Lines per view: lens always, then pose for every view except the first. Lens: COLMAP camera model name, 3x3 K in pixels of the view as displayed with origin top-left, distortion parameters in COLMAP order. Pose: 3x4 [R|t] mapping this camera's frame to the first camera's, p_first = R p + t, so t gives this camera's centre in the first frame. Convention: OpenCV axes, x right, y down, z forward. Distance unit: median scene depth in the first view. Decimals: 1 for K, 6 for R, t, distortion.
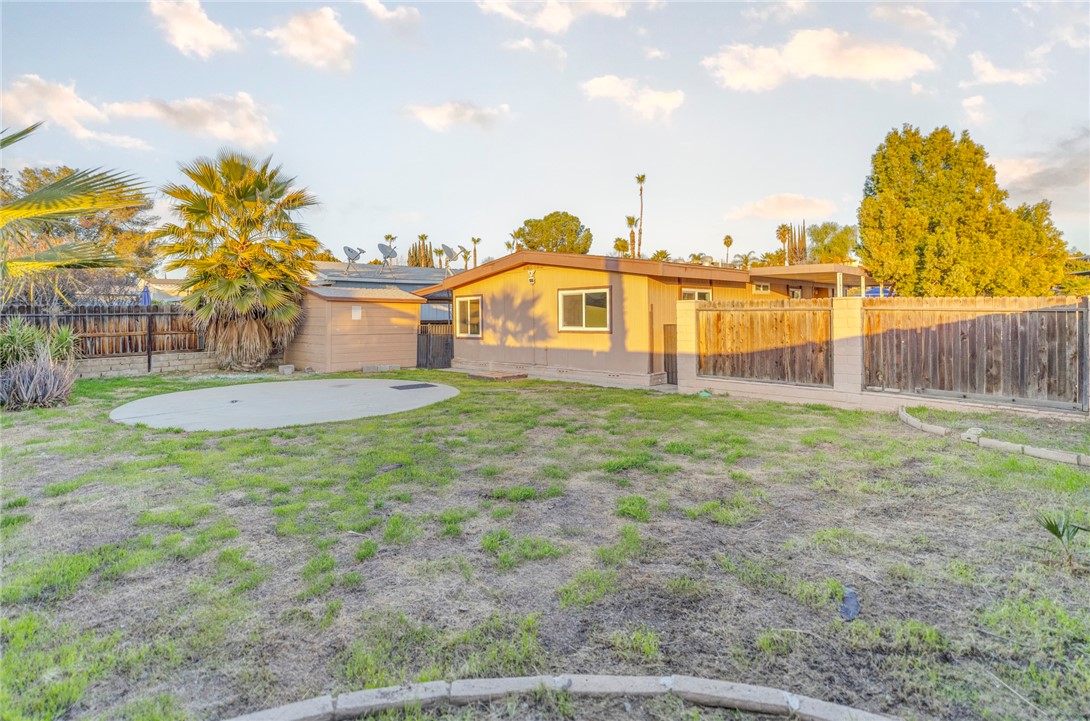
lens RADIAL K [[519.8, 0, 516.9], [0, 519.8, 318.5], [0, 0, 1]] dist [-0.001732, -0.000080]
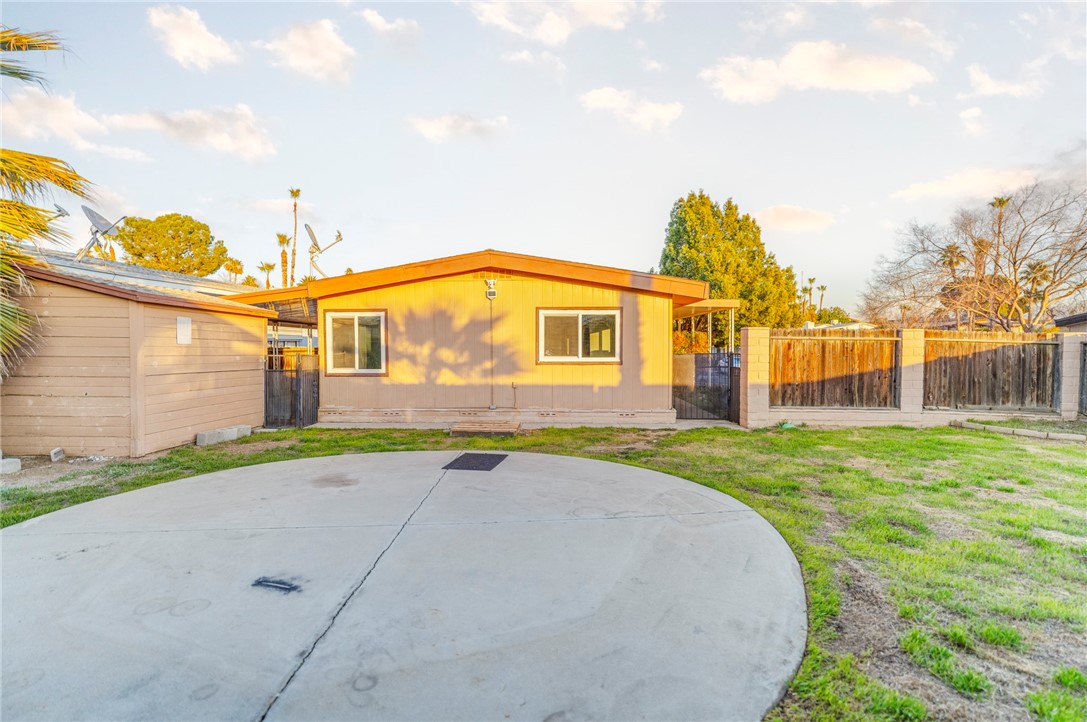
lens RADIAL K [[515.9, 0, 535.2], [0, 515.9, 366.6], [0, 0, 1]] dist [-0.022018, -0.000187]
pose [[0.734254, -0.015106, 0.678707, -0.458880], [-0.006741, 0.999541, 0.029539, 0.008435], [-0.678841, -0.026265, 0.733815, 0.465950]]
